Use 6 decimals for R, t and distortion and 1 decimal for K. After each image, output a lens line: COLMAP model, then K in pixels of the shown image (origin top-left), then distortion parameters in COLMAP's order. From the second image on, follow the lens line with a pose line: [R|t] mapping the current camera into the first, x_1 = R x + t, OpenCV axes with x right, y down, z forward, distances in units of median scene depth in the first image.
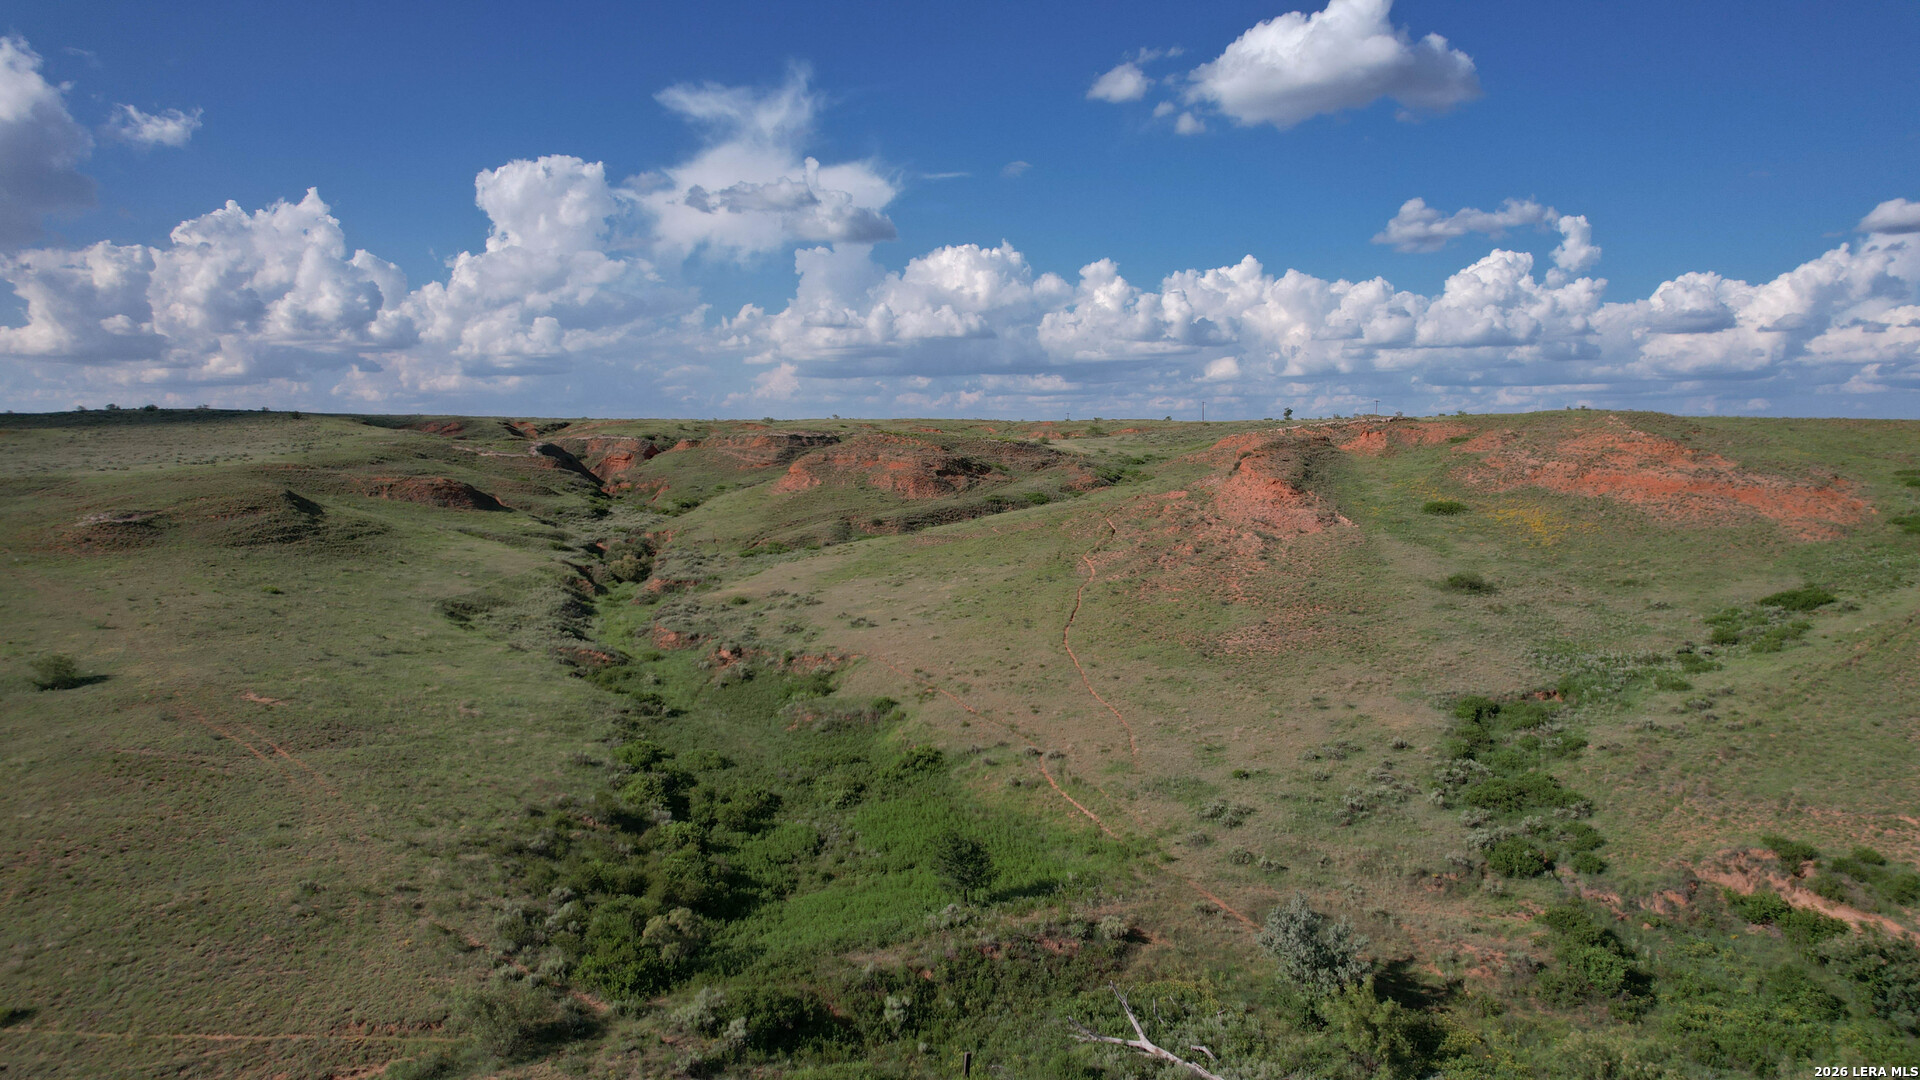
lens RADIAL K [[1222.3, 0, 957.2], [0, 1222.3, 566.6], [0, 0, 1]] dist [-0.083860, 0.072508]
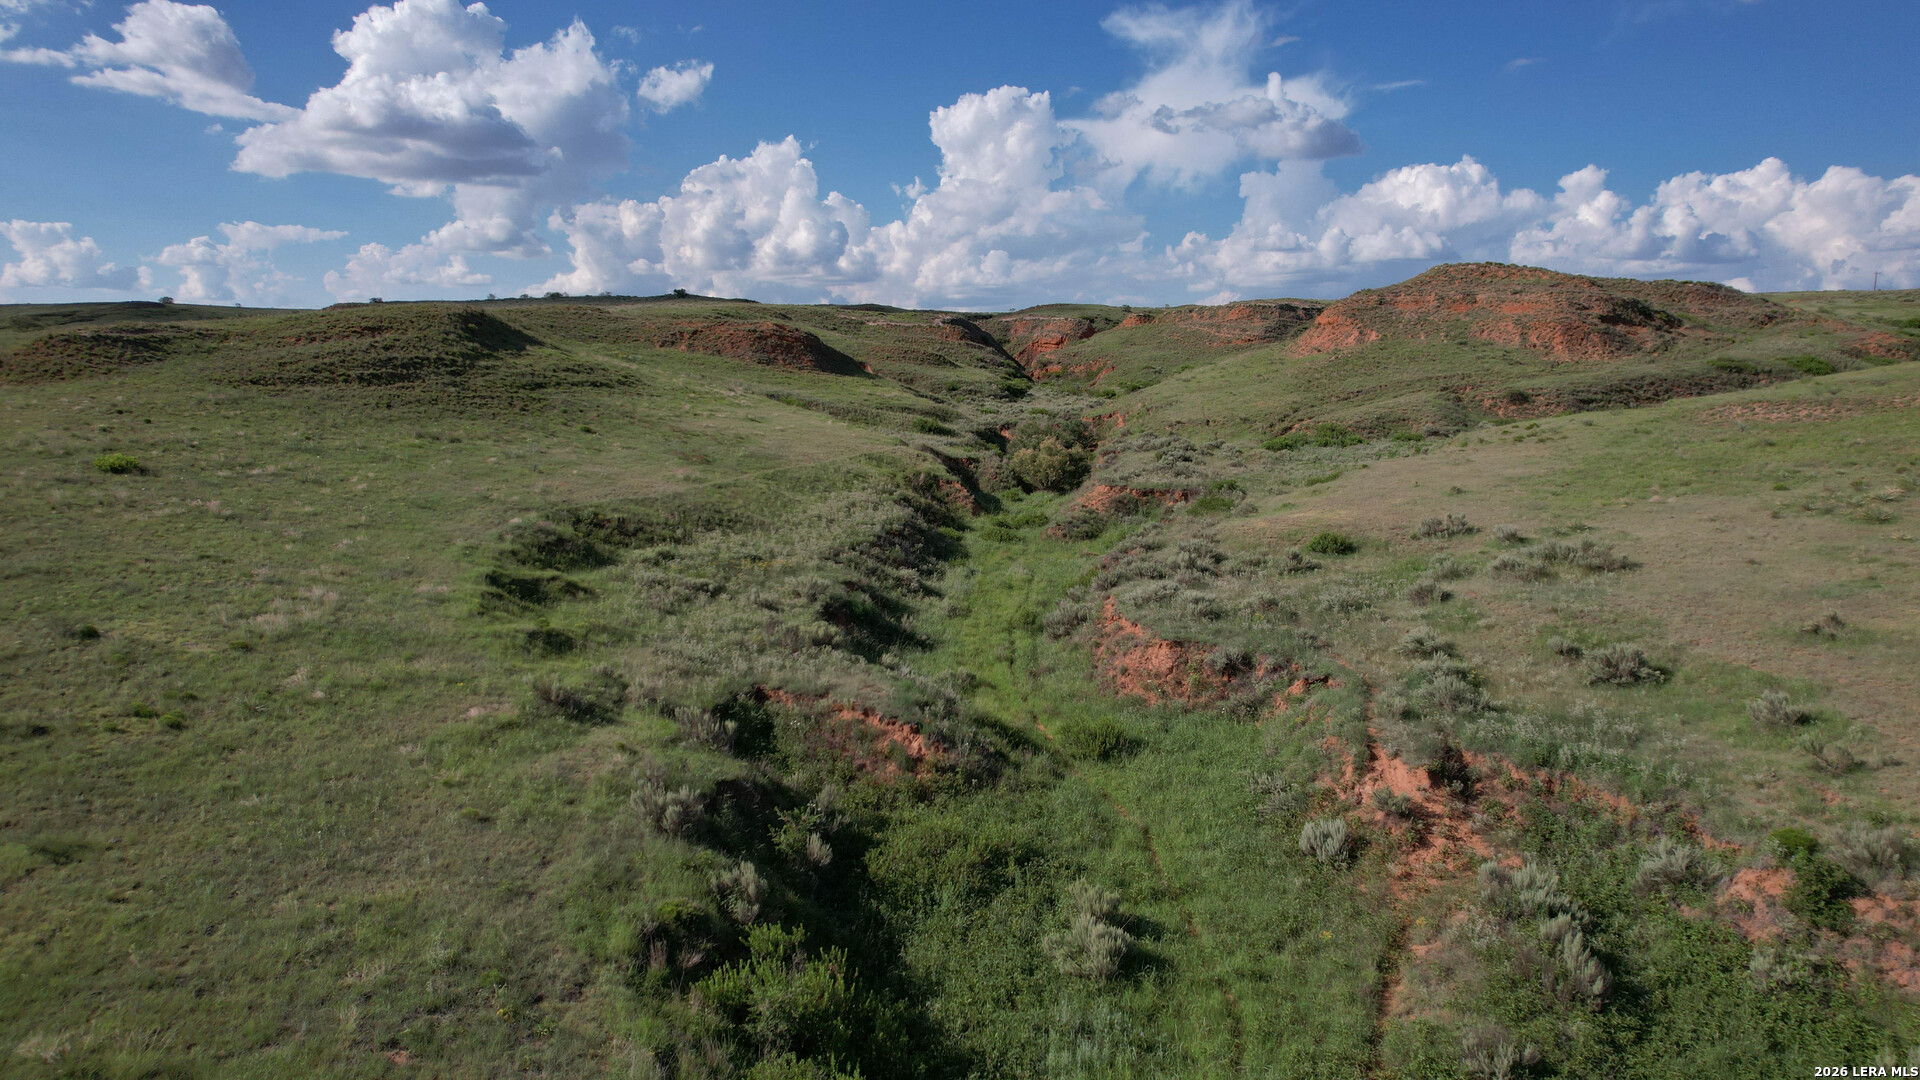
lens RADIAL K [[1150.9, 0, 954.8], [0, 1150.9, 524.4], [0, 0, 1]] dist [-0.057138, 0.035978]
pose [[0.936032, 0.045842, -0.348917, -0.035046], [-0.036527, 0.998780, 0.033234, 0.003062], [0.350015, -0.018363, 0.936564, 0.137356]]
